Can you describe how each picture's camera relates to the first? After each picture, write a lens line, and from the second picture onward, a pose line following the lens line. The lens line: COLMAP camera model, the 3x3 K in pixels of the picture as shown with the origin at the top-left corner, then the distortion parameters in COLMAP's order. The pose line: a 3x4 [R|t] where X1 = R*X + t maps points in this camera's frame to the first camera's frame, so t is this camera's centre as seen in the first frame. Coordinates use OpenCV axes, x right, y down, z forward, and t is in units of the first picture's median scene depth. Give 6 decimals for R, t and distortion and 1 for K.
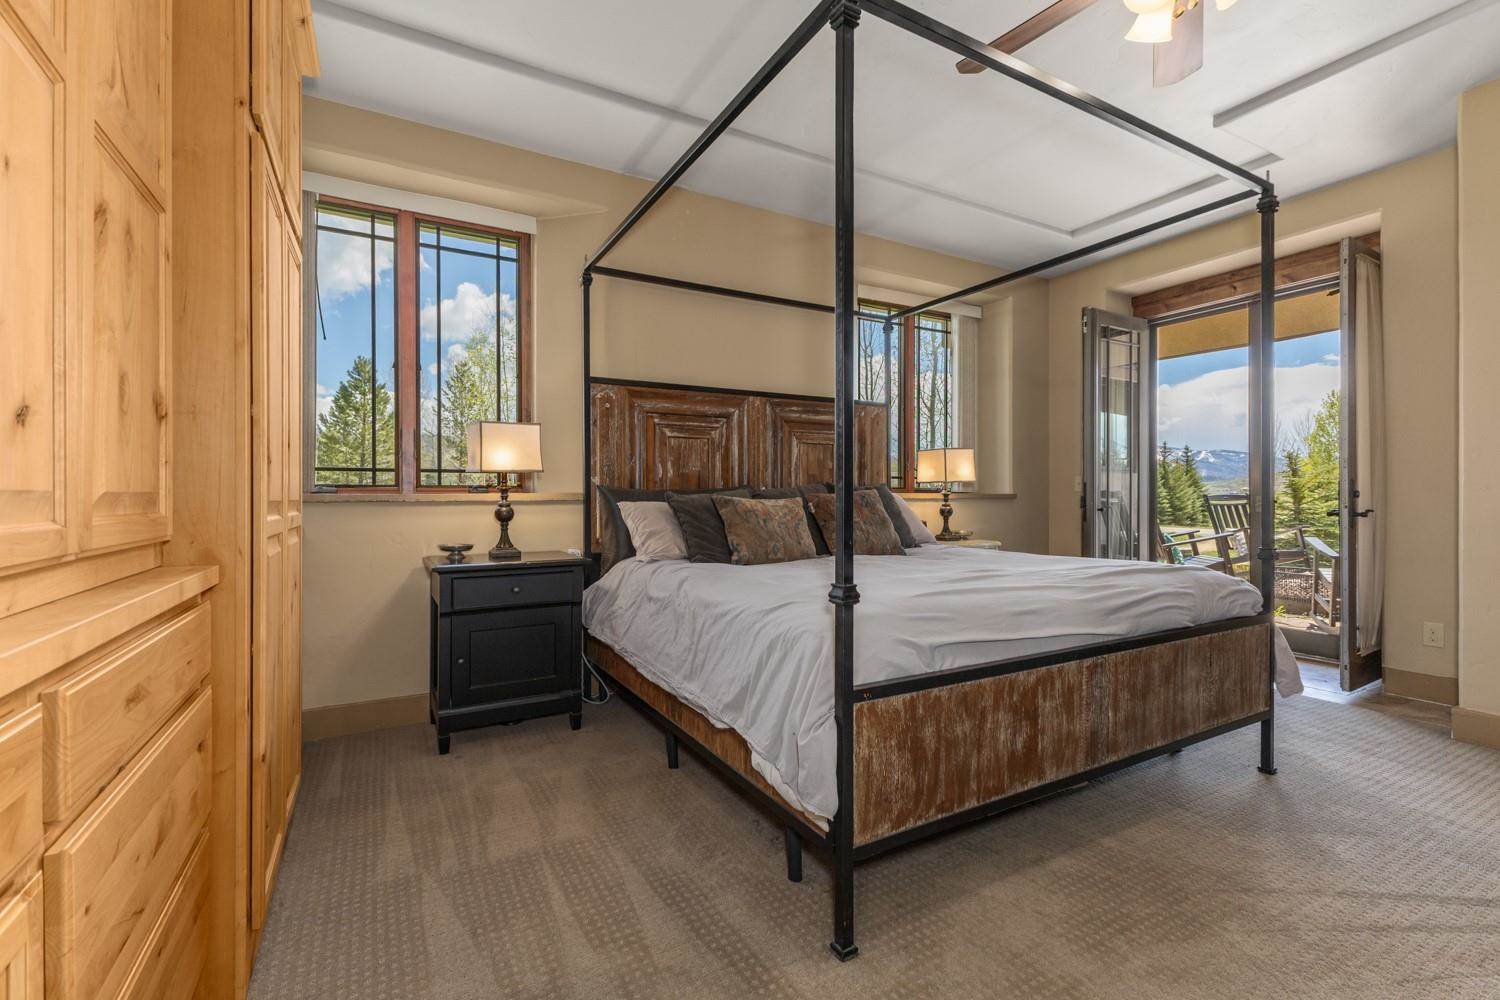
lens RADIAL K [[658.6, 0, 749.6], [0, 658.6, 478.4], [0, 0, 1]] dist [0.005387, -0.000121]
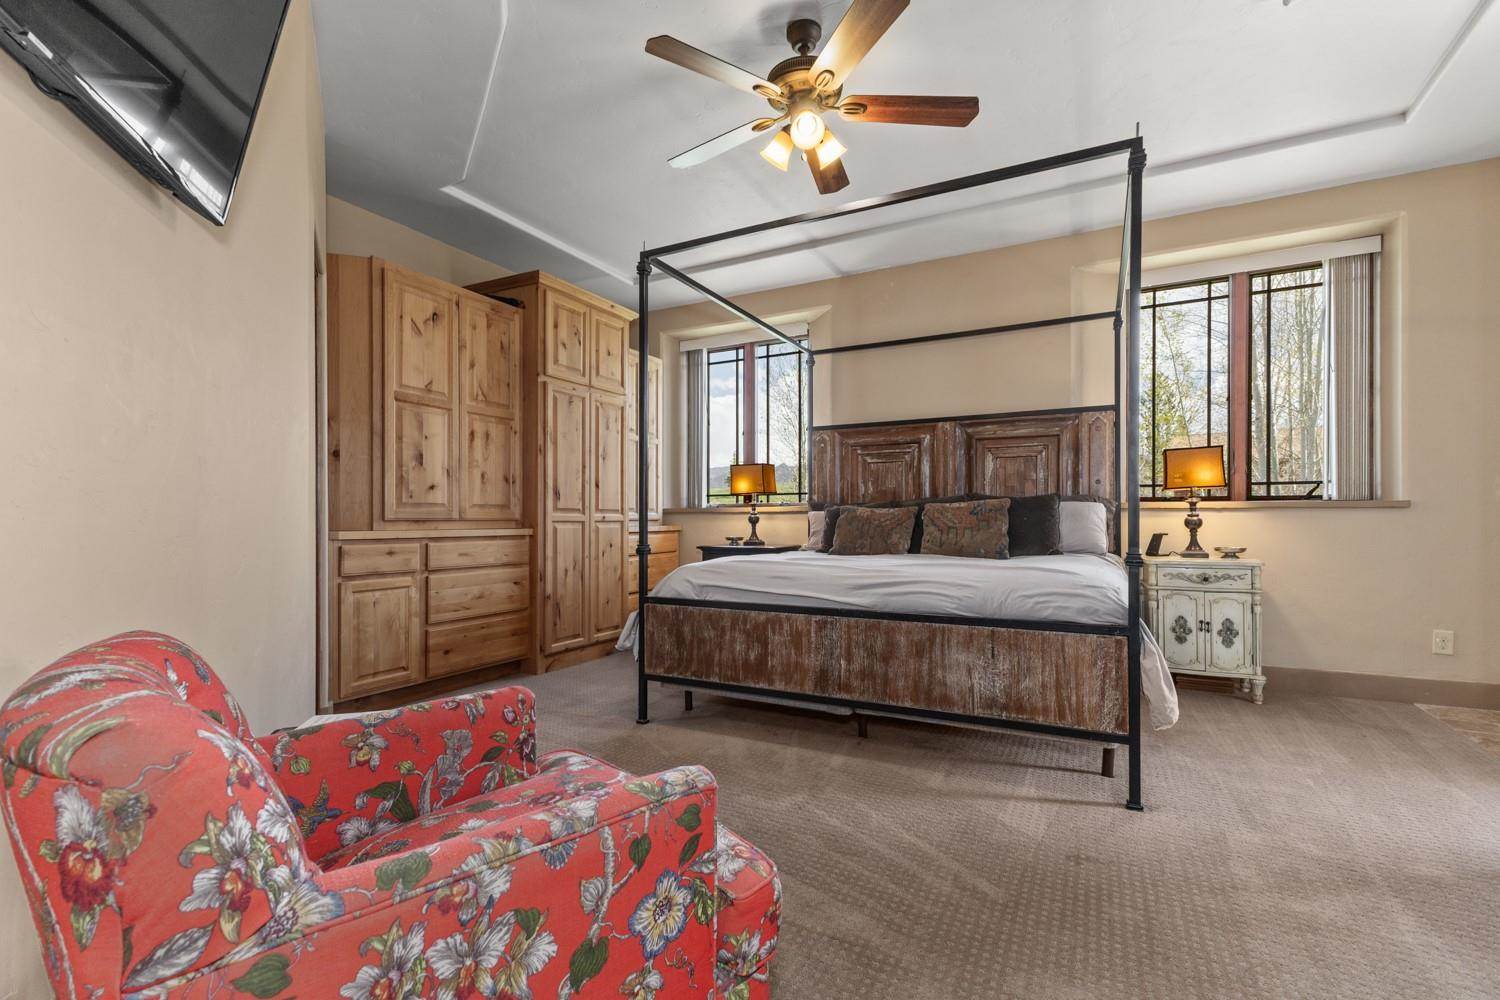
lens RADIAL K [[676.5, 0, 750.0], [0, 676.5, 500.0], [0, 0, 1]] dist [0.009543, 0.000322]
pose [[0.539971, -0.024908, -0.841315, 1.523174], [0.022308, 0.999634, -0.015278, 0.045786], [0.841388, -0.010518, 0.540330, 0.107777]]
